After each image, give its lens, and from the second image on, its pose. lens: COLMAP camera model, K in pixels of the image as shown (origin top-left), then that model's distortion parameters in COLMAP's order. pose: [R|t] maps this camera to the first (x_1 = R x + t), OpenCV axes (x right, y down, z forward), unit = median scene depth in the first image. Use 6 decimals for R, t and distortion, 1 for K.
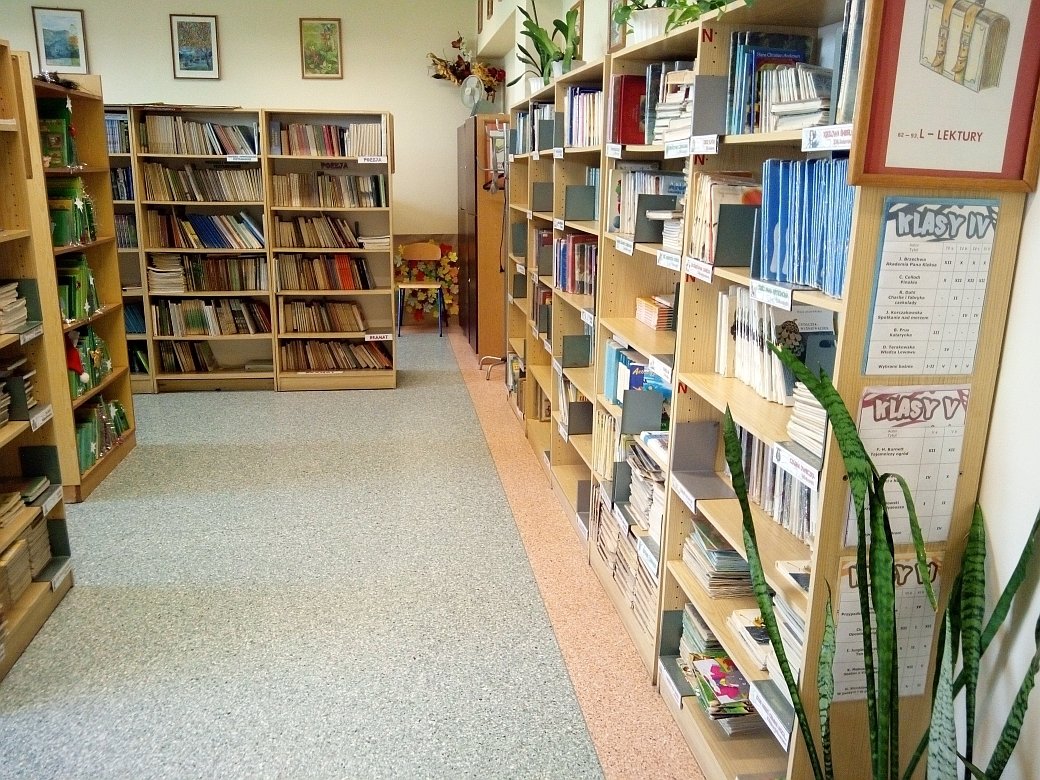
lens RADIAL K [[832.4, 0, 496.6], [0, 832.4, 381.6], [0, 0, 1]] dist [0.004954, -0.046088]
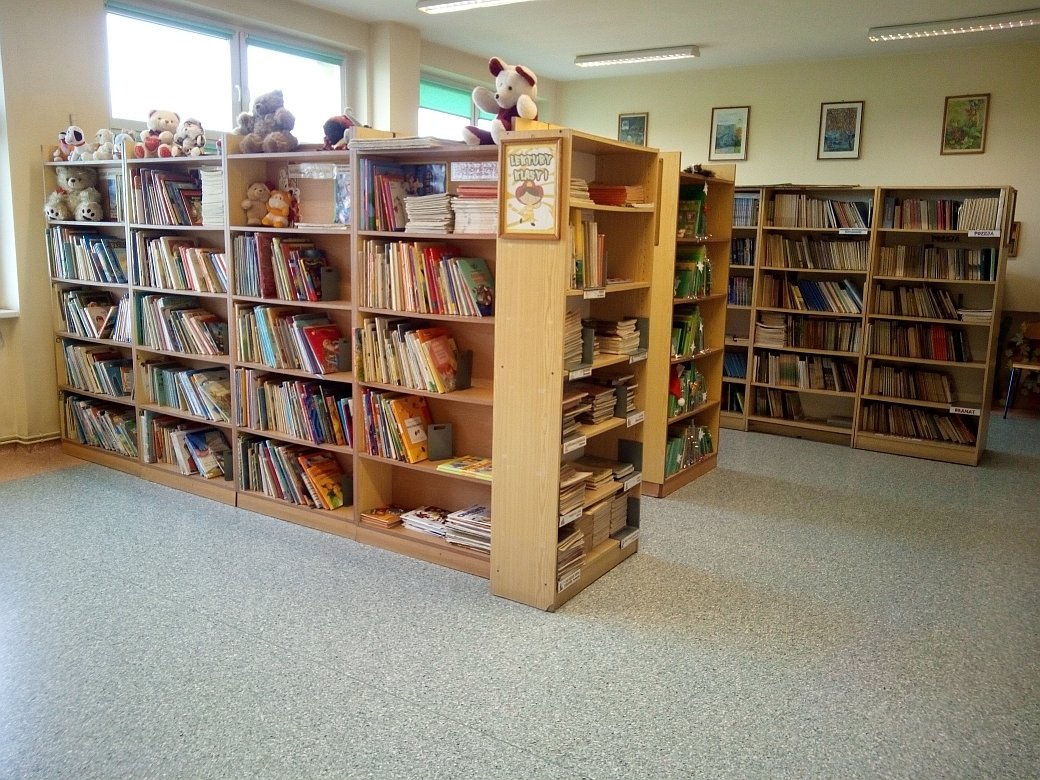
lens RADIAL K [[832.4, 0, 517.2], [0, 832.4, 394.4], [0, 0, 1]] dist [0.004954, -0.046088]
pose [[0.746097, 0.130424, -0.652938, 0.104952], [-0.173650, 0.984806, -0.001711, 0.021623], [0.642794, 0.114660, 0.757409, -0.088016]]
